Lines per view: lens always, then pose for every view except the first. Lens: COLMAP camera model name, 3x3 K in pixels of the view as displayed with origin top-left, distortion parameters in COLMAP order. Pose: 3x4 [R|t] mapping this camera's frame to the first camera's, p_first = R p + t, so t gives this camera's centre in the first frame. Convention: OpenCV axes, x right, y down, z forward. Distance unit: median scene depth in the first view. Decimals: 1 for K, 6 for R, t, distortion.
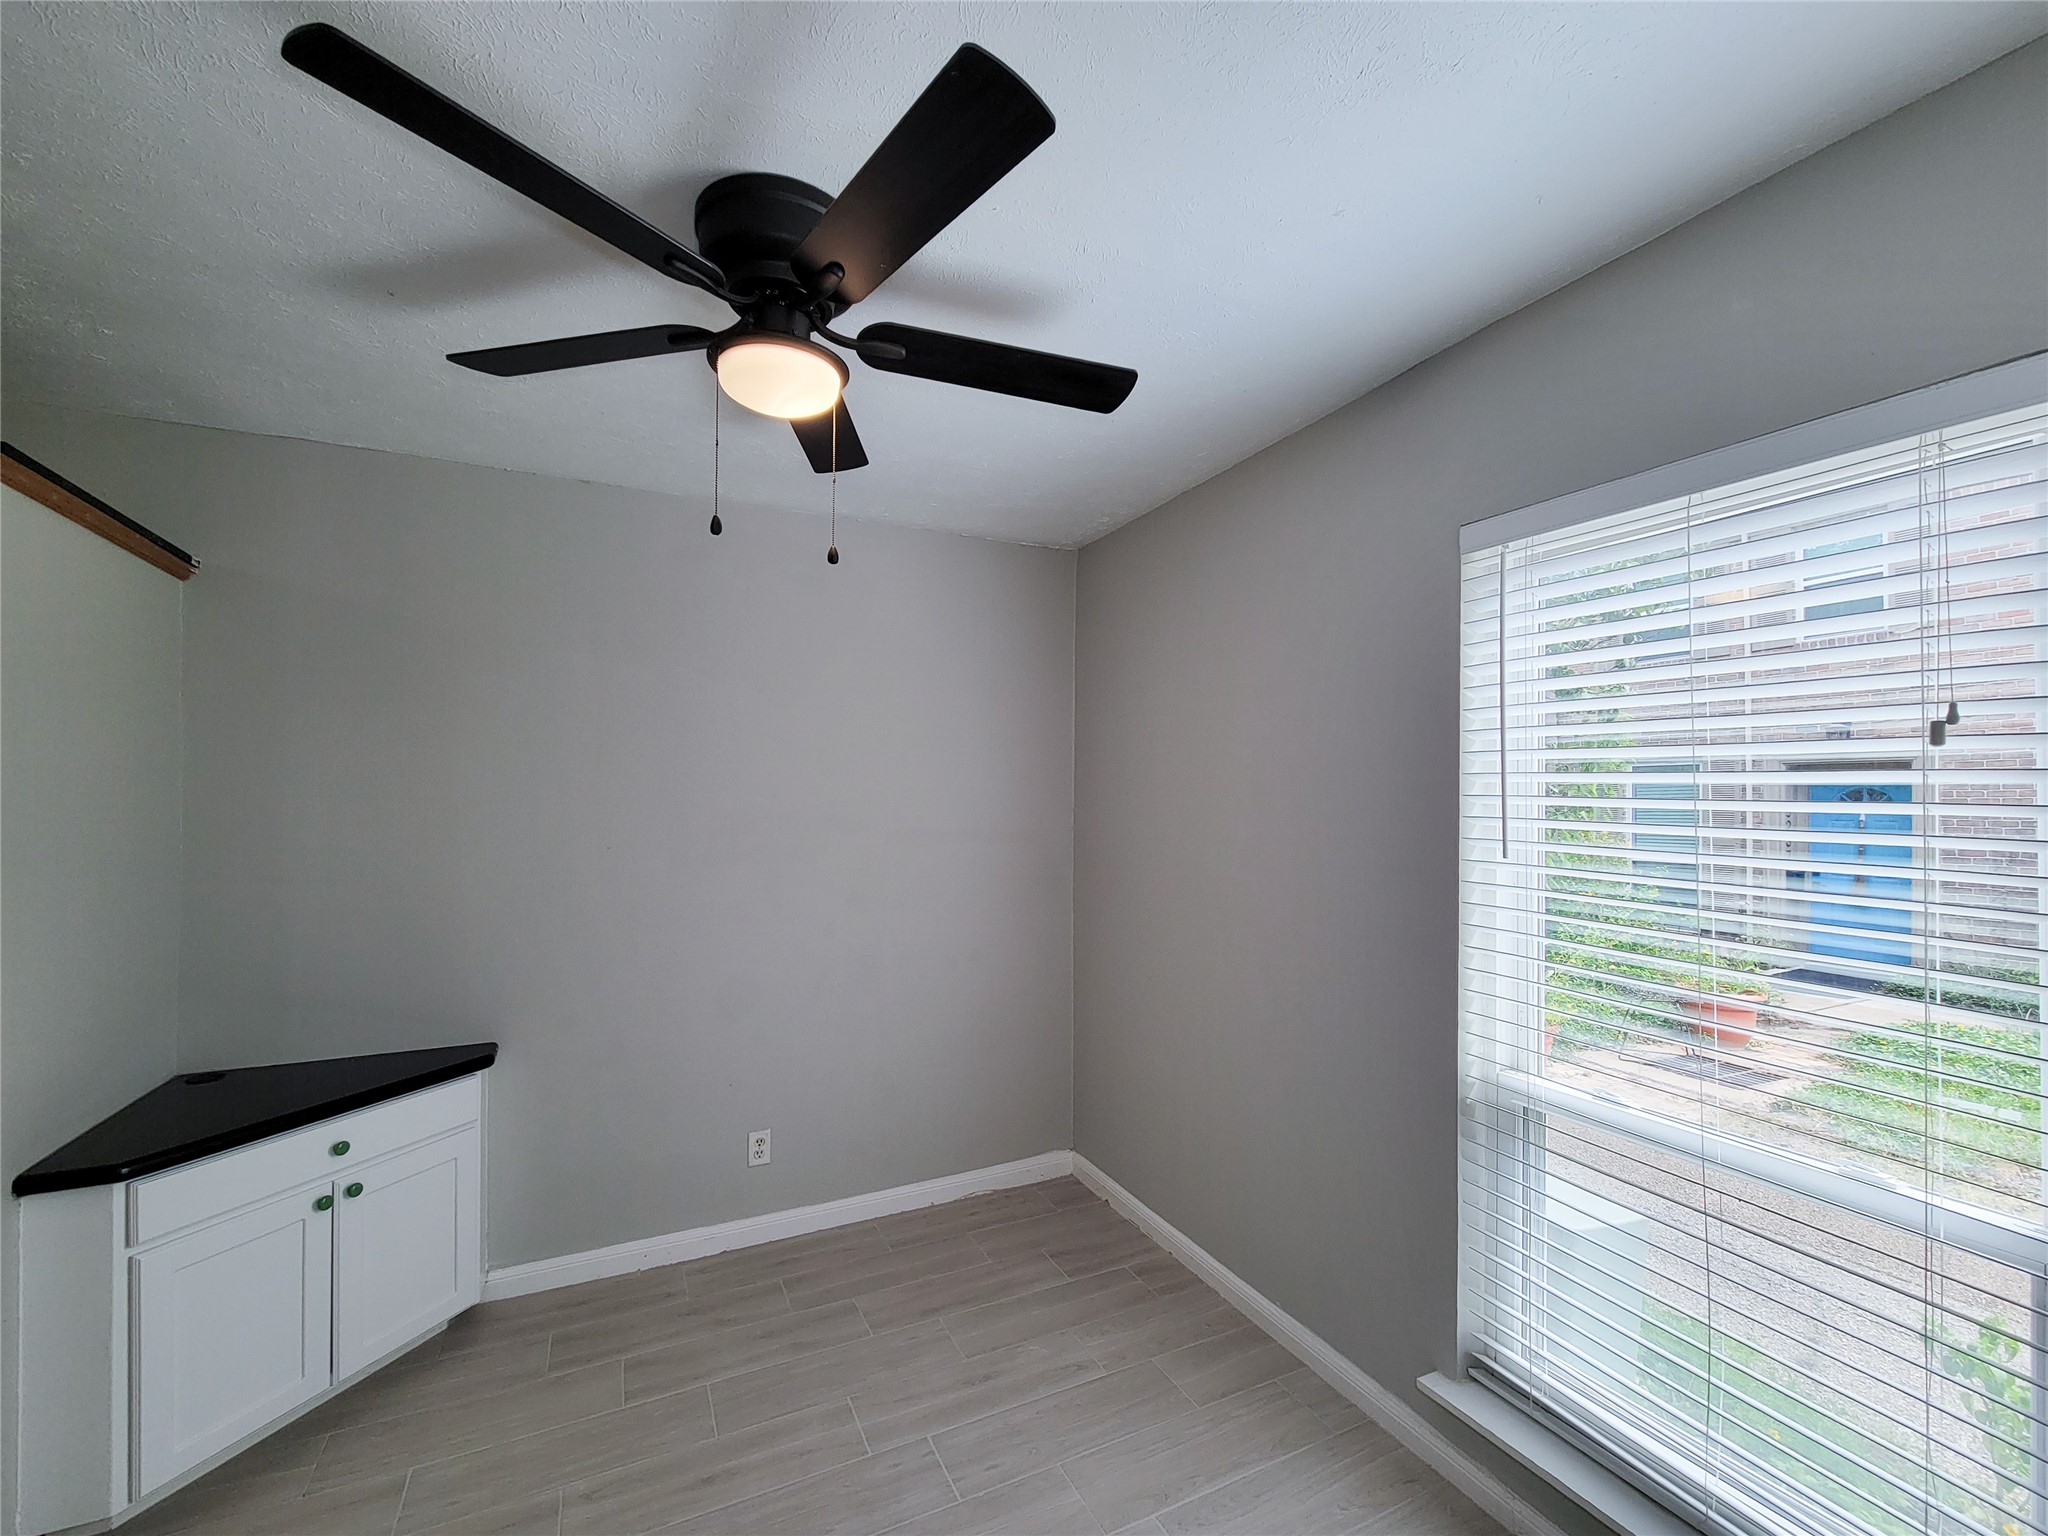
lens RADIAL K [[845.3, 0, 1027.1], [0, 845.3, 783.1], [0, 0, 1]] dist [0.000865, -0.002551]
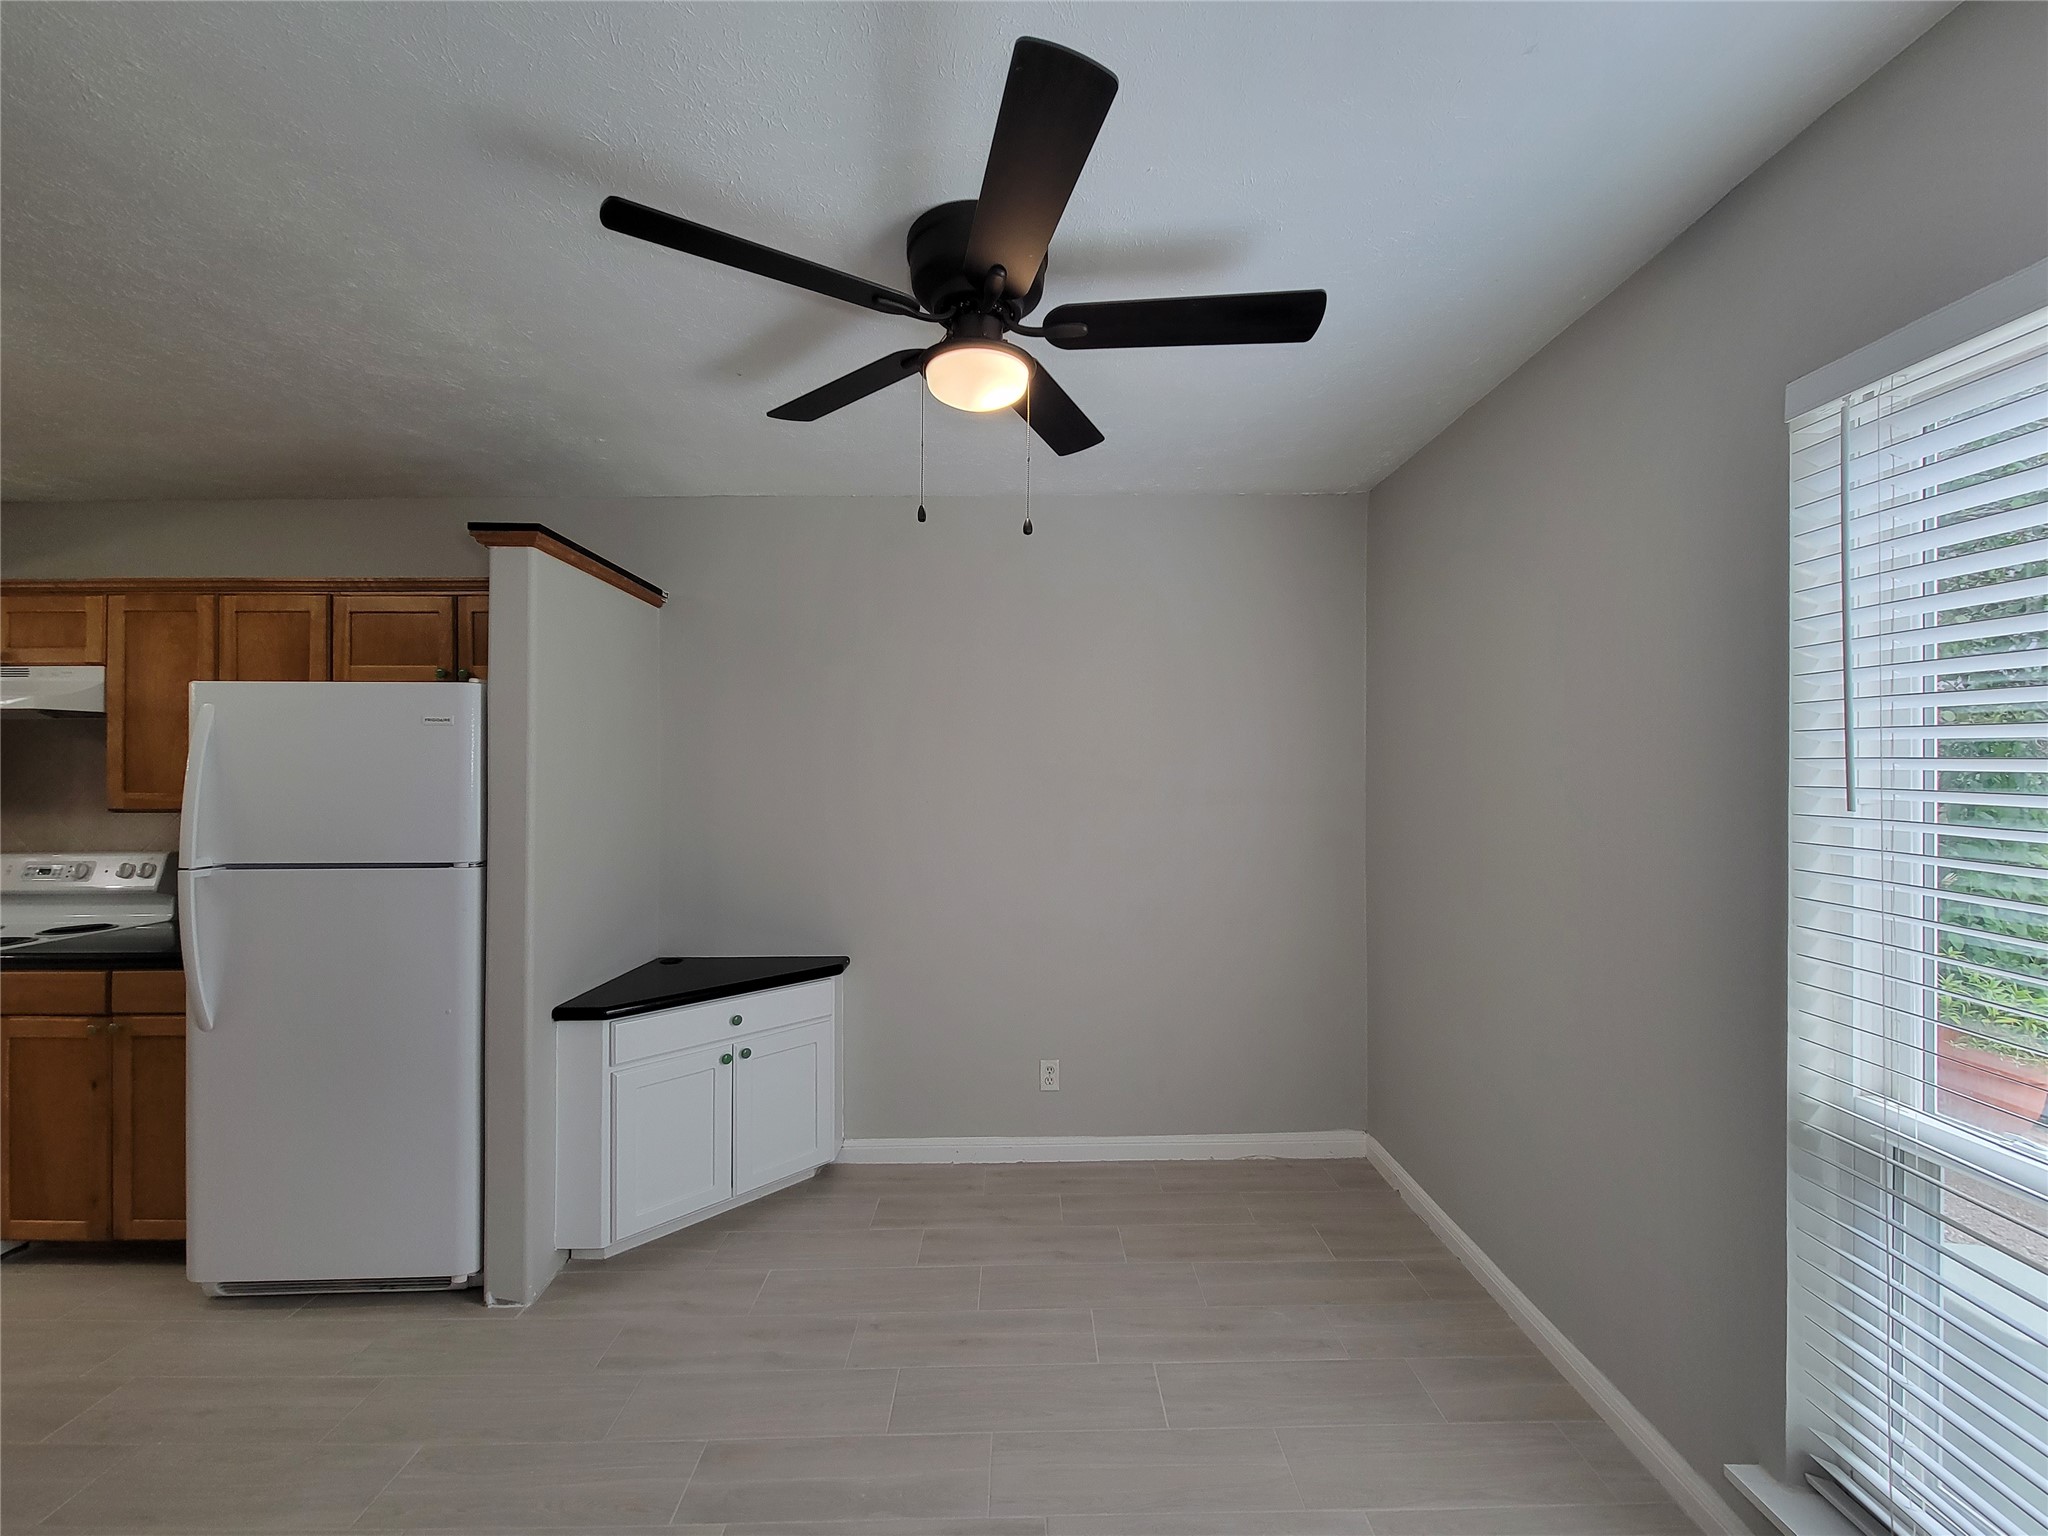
lens RADIAL K [[845.3, 0, 1072.5], [0, 845.3, 765.9], [0, 0, 1]] dist [0.000865, -0.002551]
pose [[0.902939, -0.012078, -0.429598, 0.248209], [0.012169, 0.999923, -0.002535, 0.039420], [0.429596, -0.002939, 0.903017, 0.020567]]
